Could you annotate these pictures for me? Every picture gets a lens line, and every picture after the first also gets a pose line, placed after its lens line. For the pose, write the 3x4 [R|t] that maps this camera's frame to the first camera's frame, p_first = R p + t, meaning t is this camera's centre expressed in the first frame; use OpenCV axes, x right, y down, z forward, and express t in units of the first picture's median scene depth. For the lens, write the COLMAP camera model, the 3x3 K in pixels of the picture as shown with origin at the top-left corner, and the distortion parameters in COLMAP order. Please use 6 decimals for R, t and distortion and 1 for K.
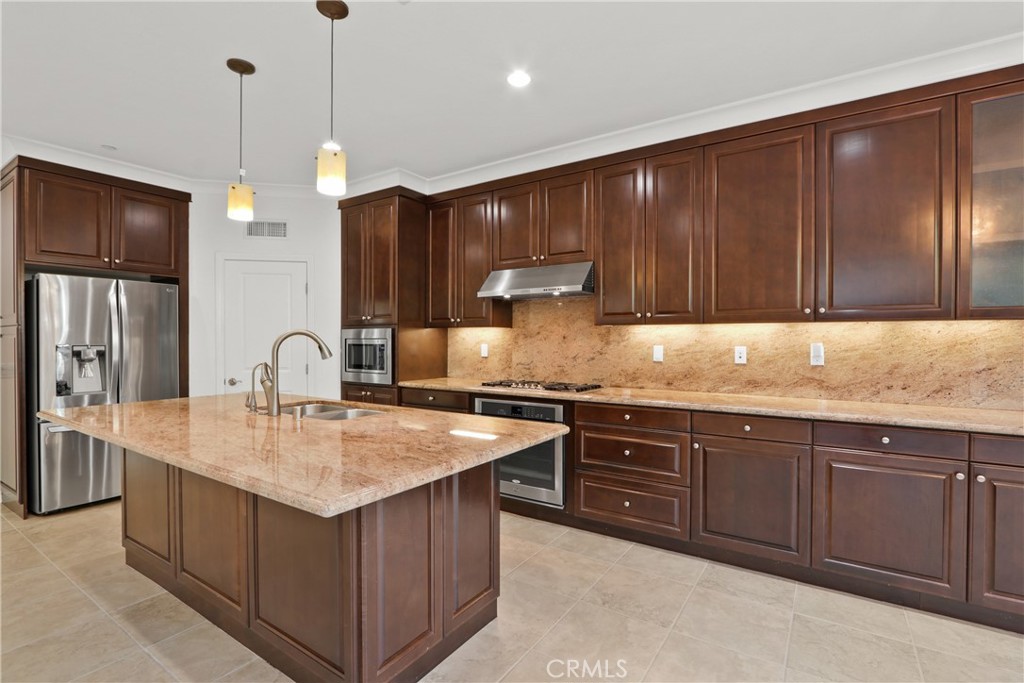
lens RADIAL K [[470.4, 0, 471.1], [0, 470.4, 339.7], [0, 0, 1]] dist [-0.012146, 0.000678]
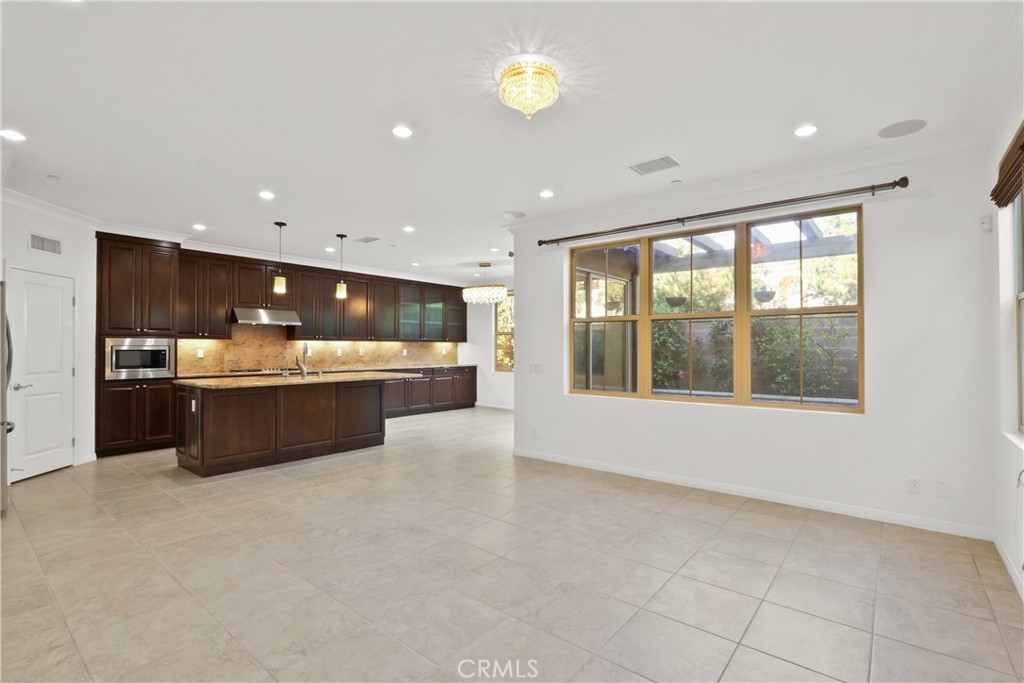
lens RADIAL K [[470.4, 0, 533.0], [0, 470.4, 346.7], [0, 0, 1]] dist [-0.012146, 0.000678]
pose [[0.084097, -0.000537, 0.996457, -1.802101], [-0.003483, 0.999994, 0.000833, -0.006504], [-0.996451, -0.003540, 0.084095, -0.289204]]
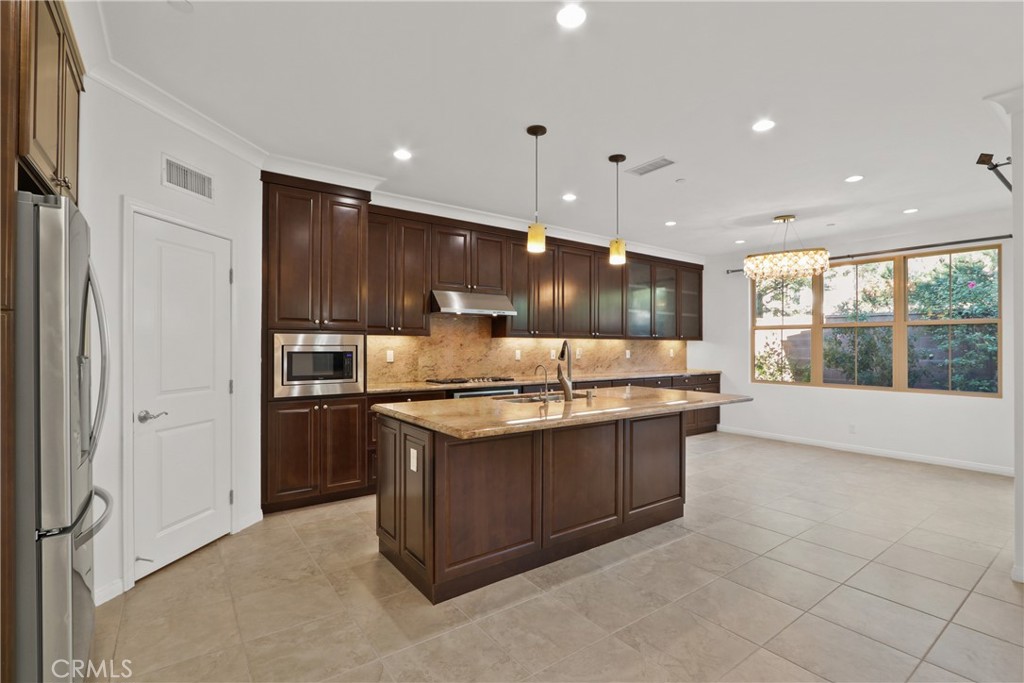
lens RADIAL K [[470.4, 0, 538.5], [0, 470.4, 348.2], [0, 0, 1]] dist [-0.012146, 0.000678]
pose [[0.316786, -0.007283, 0.948469, -1.147266], [-0.005301, 0.999941, 0.009449, -0.010558], [-0.948482, -0.008021, 0.316729, 0.406415]]
